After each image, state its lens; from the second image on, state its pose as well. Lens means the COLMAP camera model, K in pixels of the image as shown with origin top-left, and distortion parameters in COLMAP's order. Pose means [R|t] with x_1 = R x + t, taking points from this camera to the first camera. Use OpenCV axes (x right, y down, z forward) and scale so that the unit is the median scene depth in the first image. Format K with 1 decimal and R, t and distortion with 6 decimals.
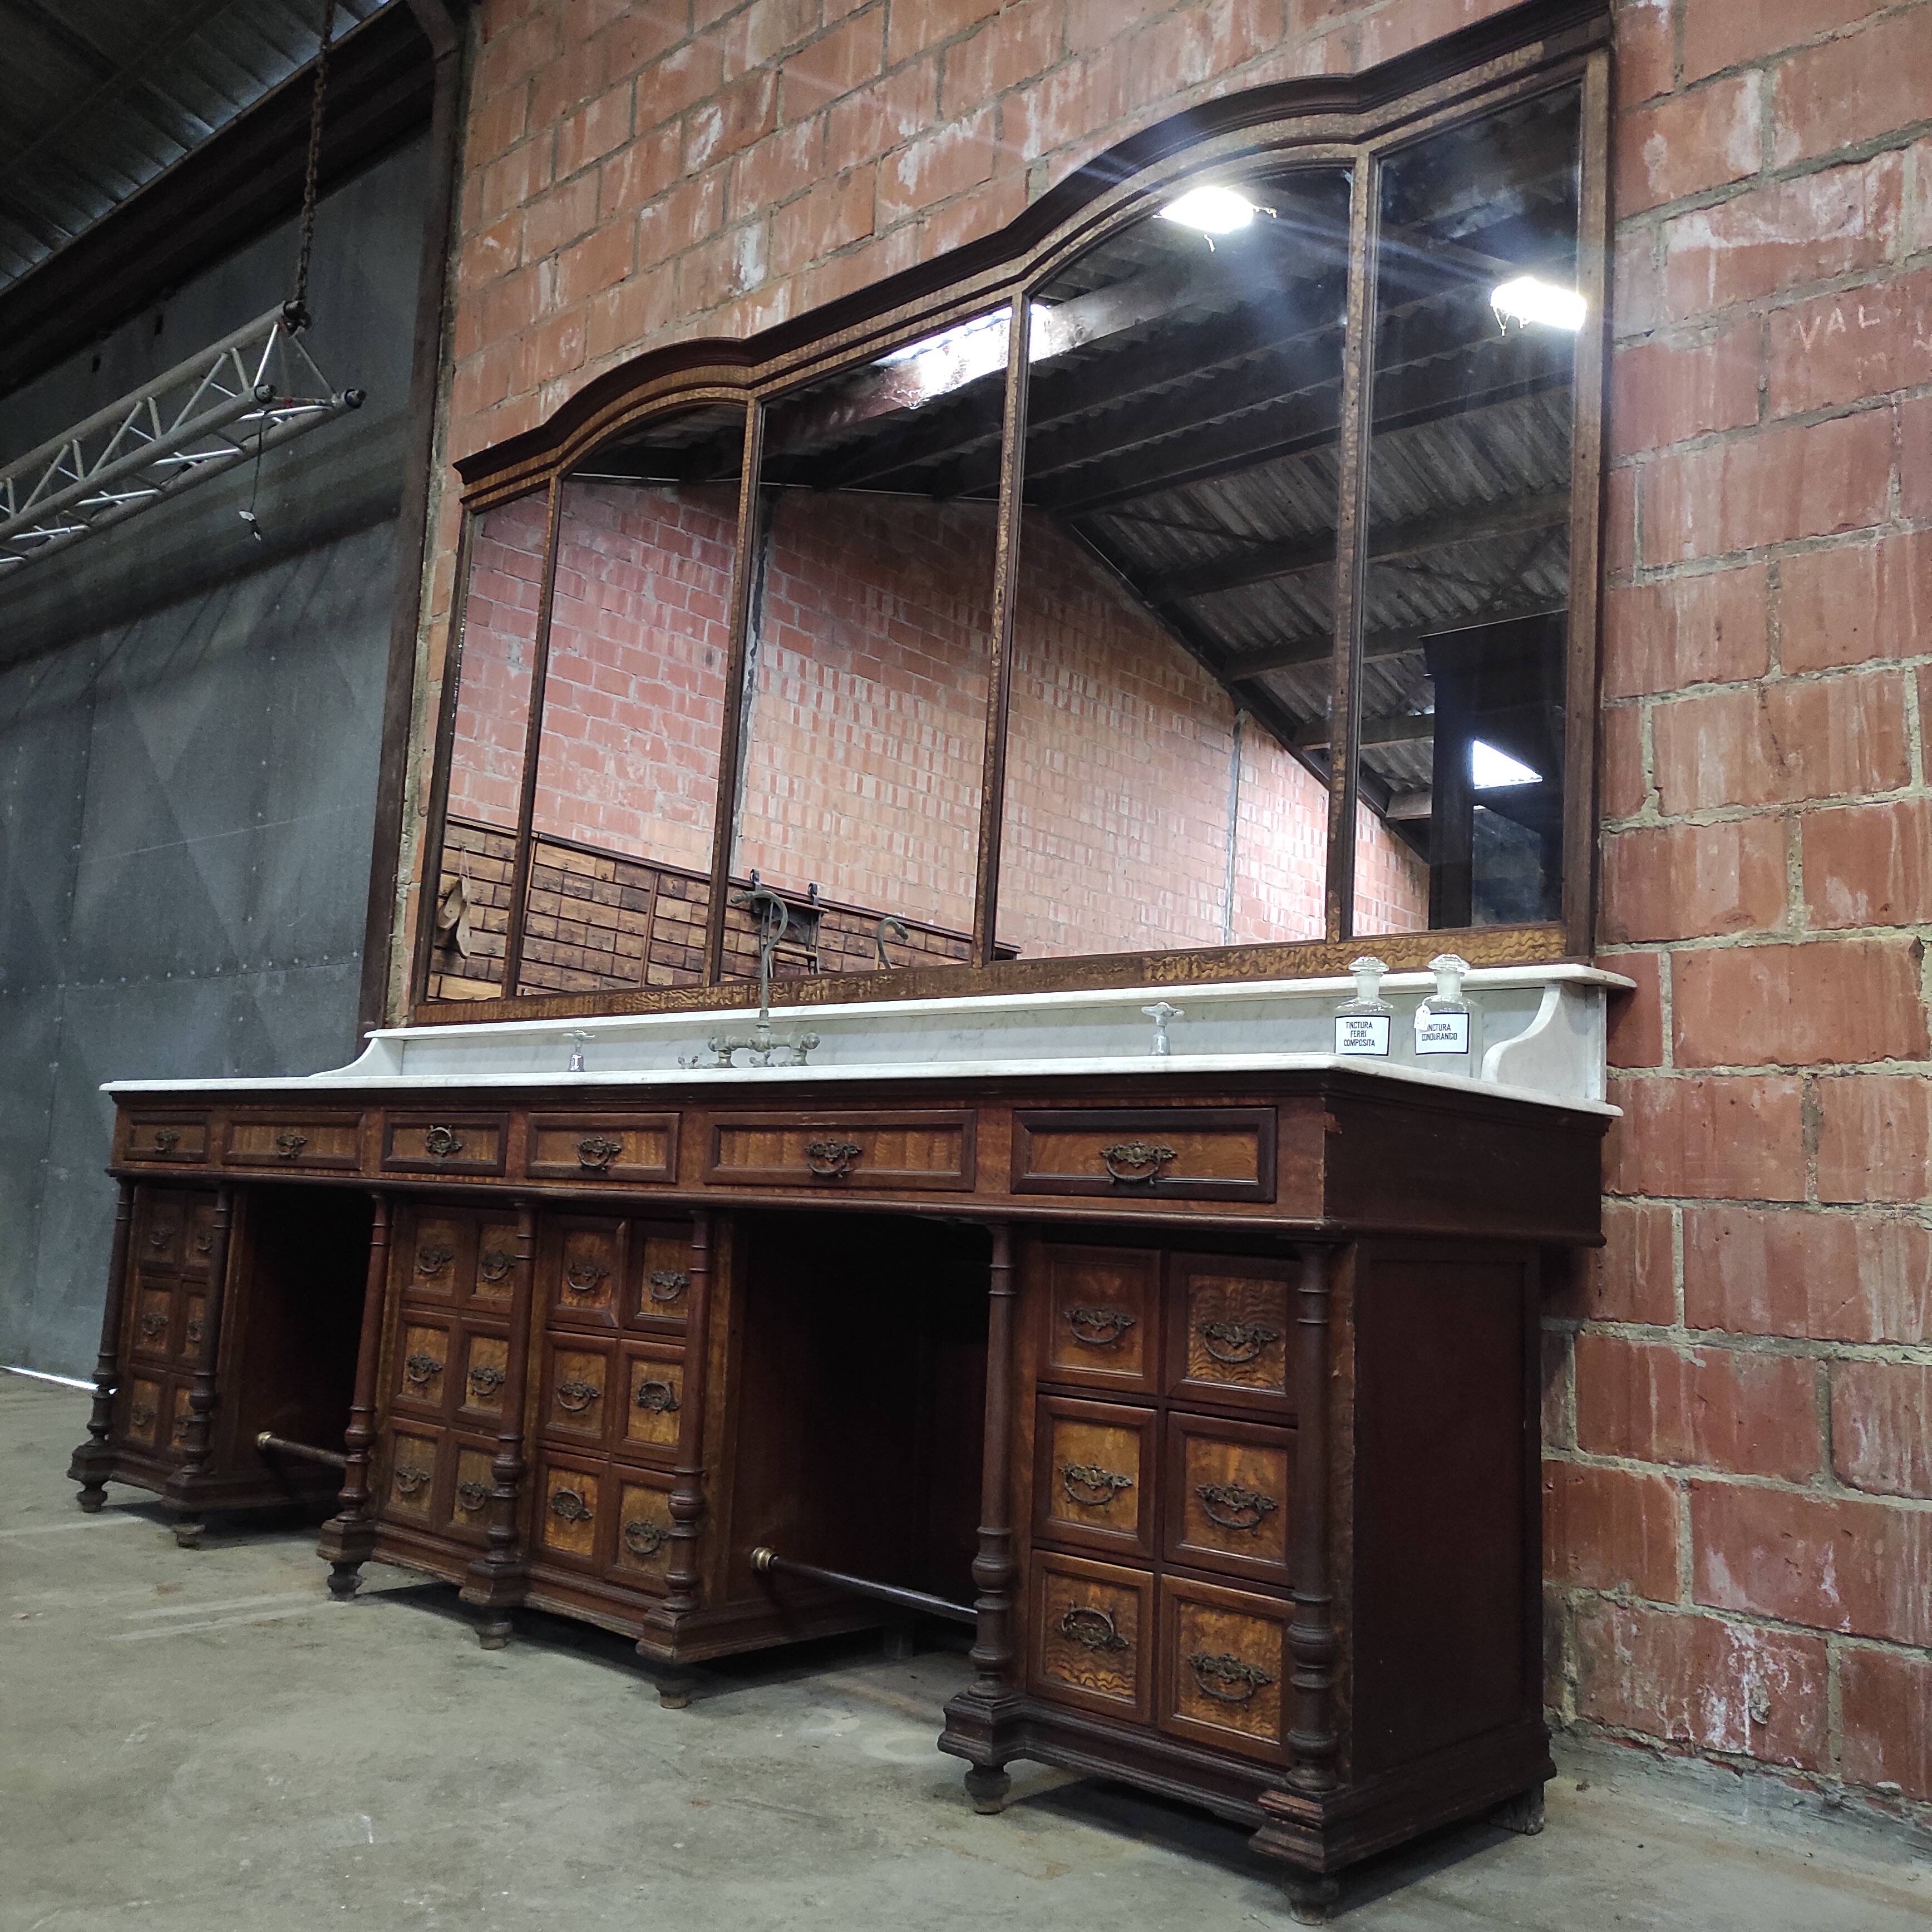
lens RADIAL K [[1898.9, 0, 968.3], [0, 1898.9, 952.7], [0, 0, 1]] dist [0.082900, -0.093036]
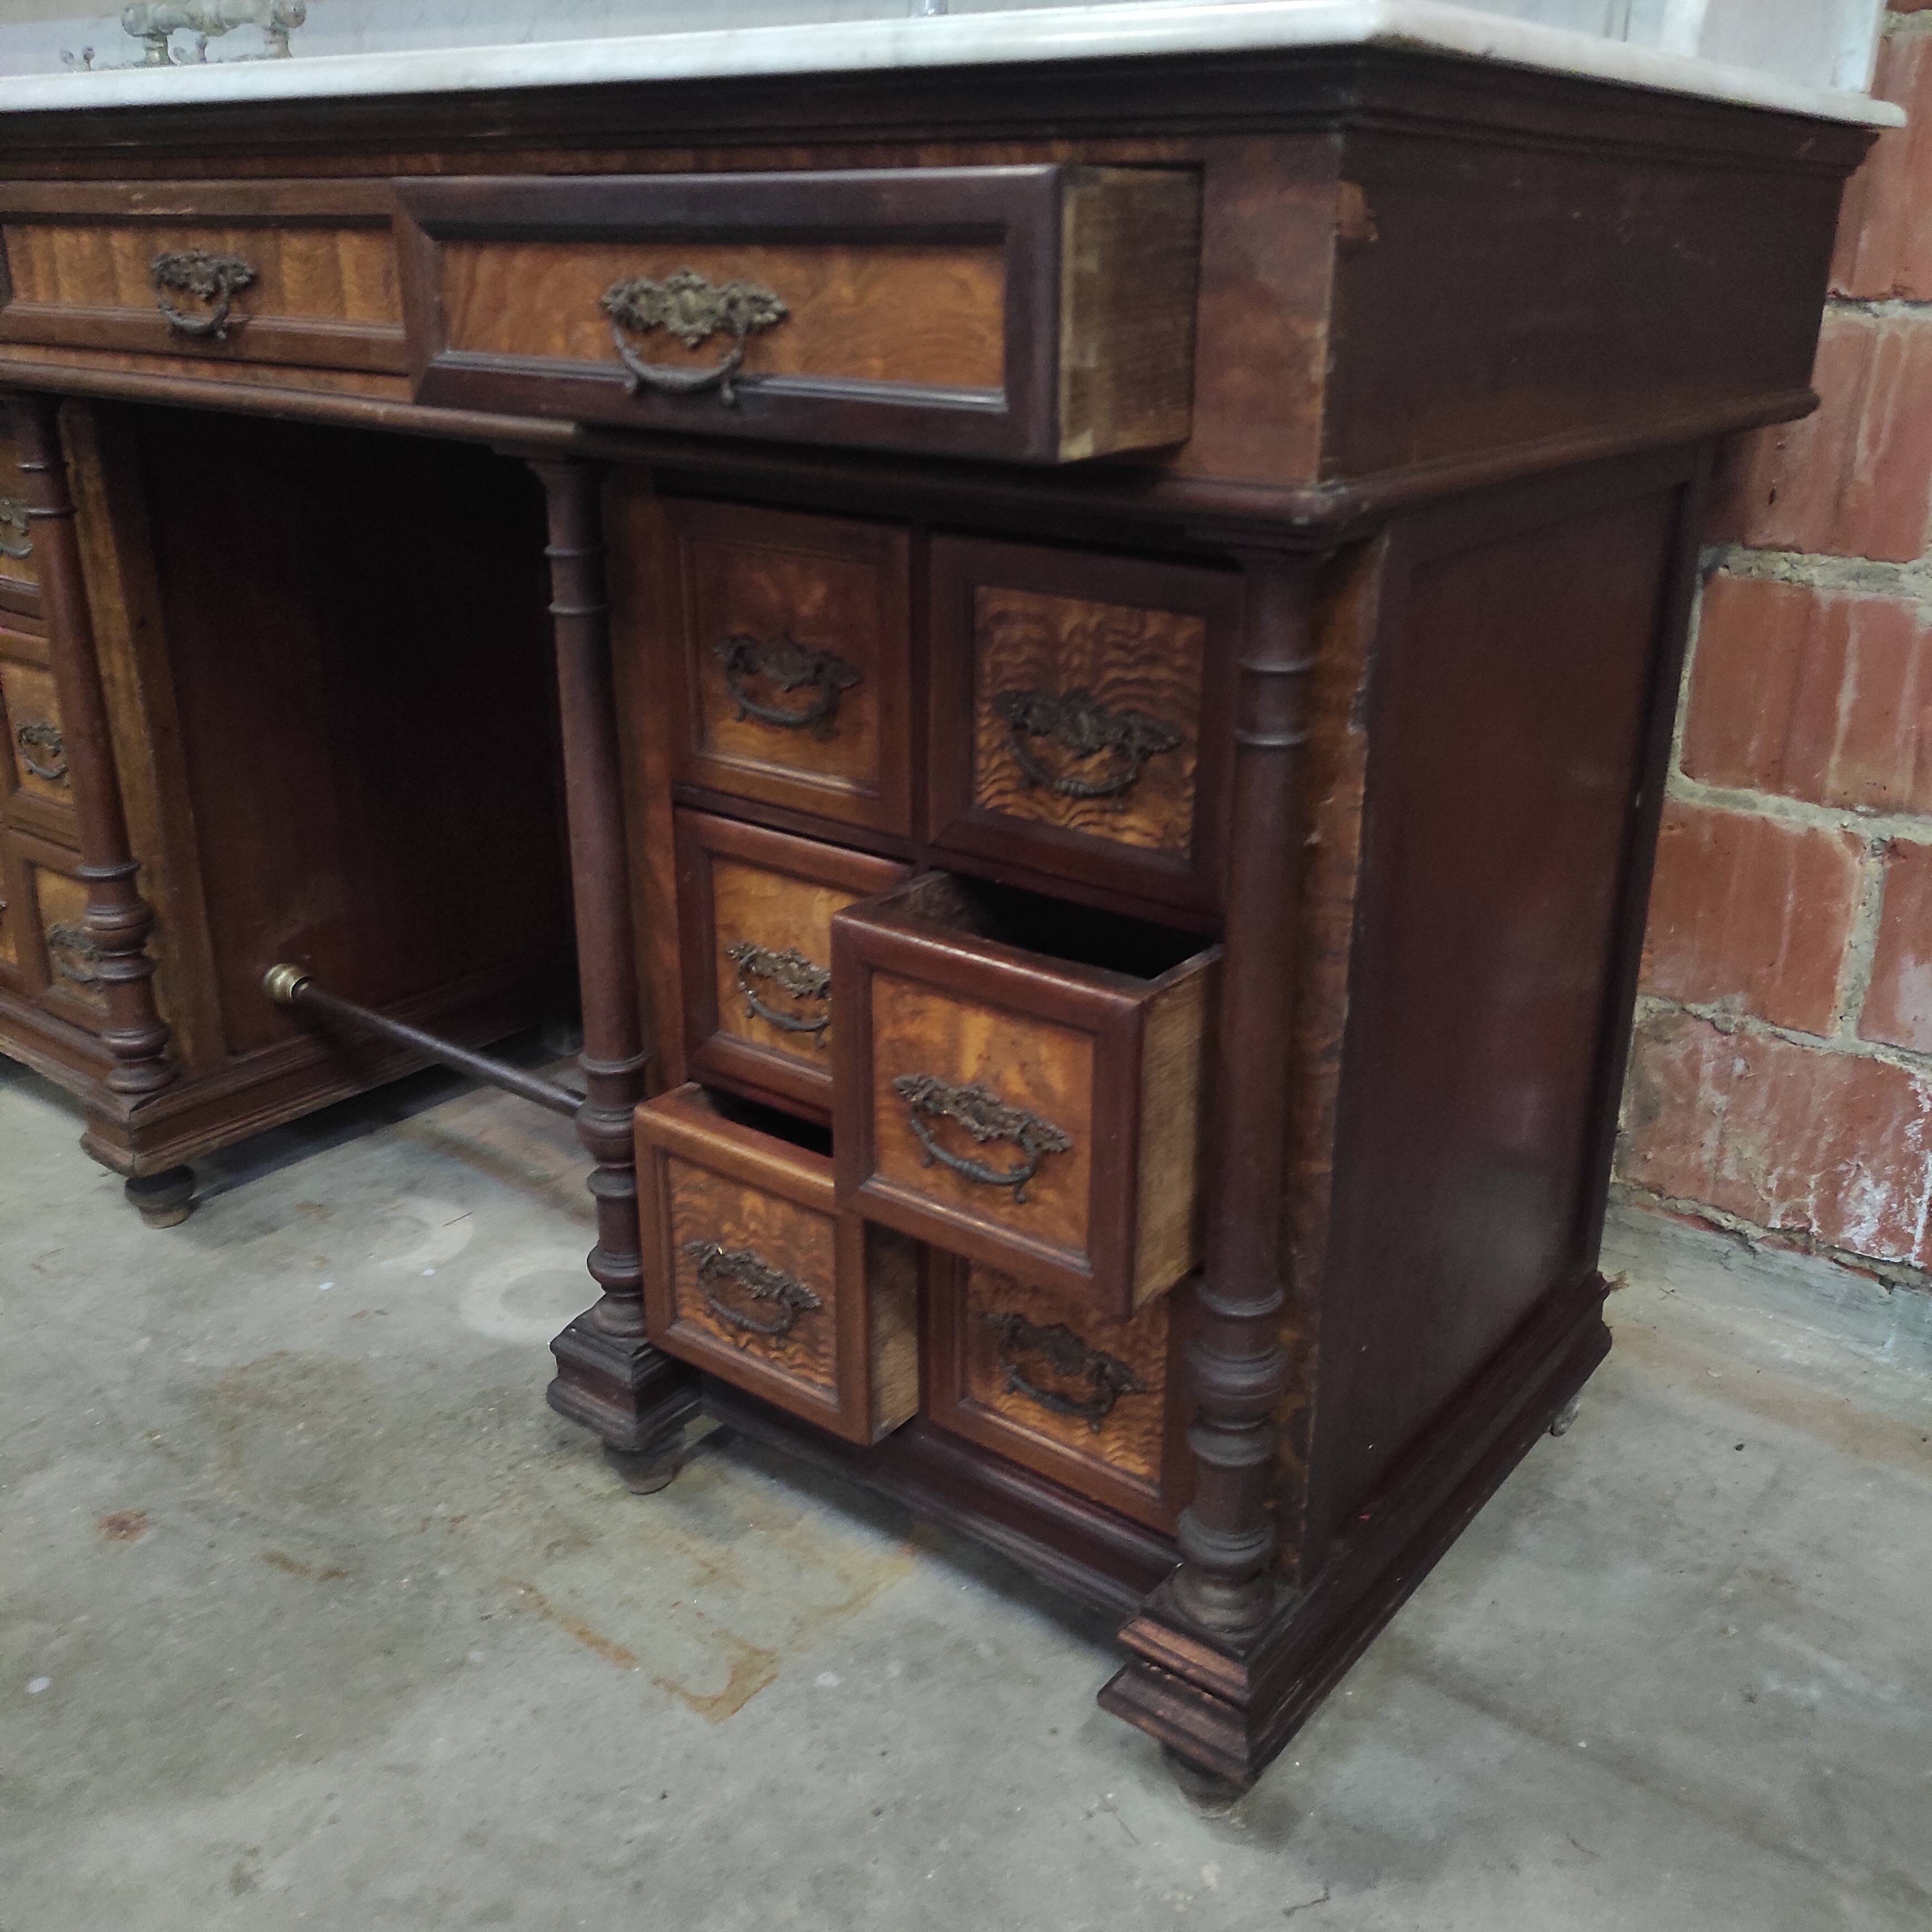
lens RADIAL K [[1907.0, 0, 963.0], [0, 1907.0, 955.1], [0, 0, 1]] dist [0.072911, -0.098070]
pose [[0.995625, -0.065638, 0.066494, 0.066824], [0.025427, 0.875155, 0.483174, 0.027517], [-0.089908, -0.479370, 0.872995, 0.492691]]
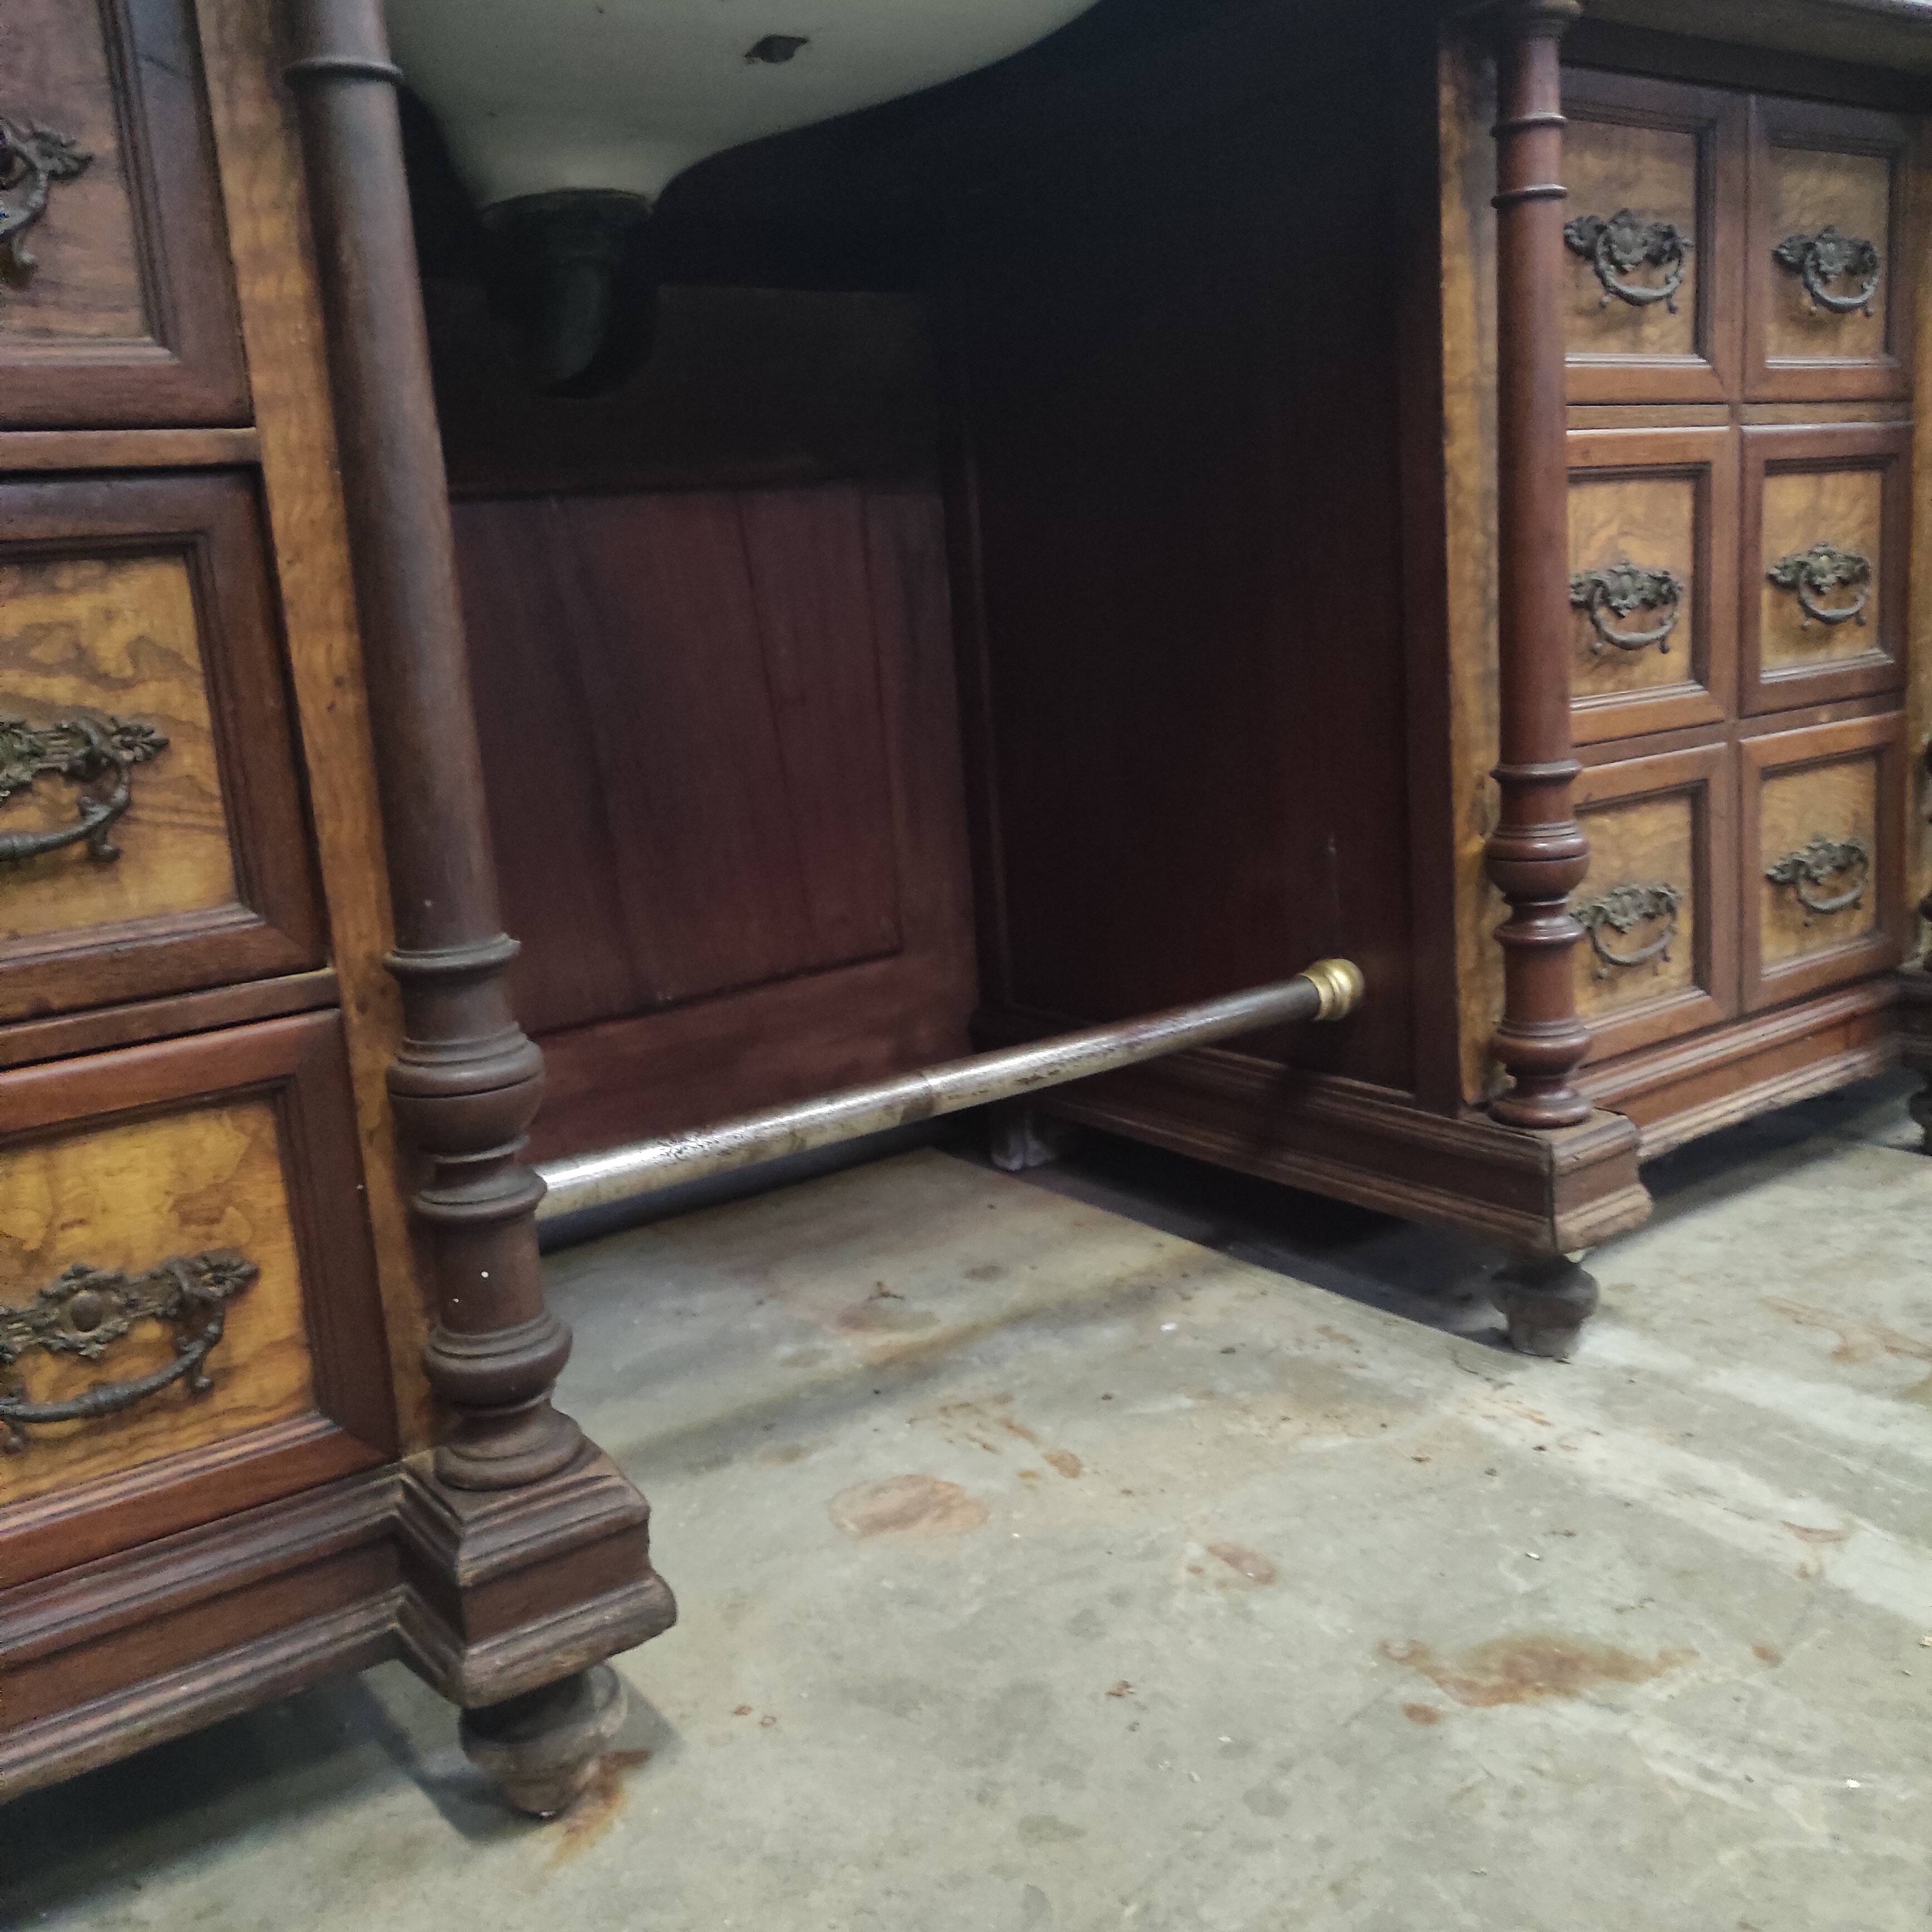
lens RADIAL K [[1913.2, 0, 967.0], [0, 1913.2, 951.8], [0, 0, 1]] dist [0.068717, -0.087272]
pose [[0.175434, -0.253680, 0.951246, -0.796042], [-0.053757, 0.962321, 0.266548, 0.241191], [-0.983022, -0.097898, 0.155187, 1.323440]]
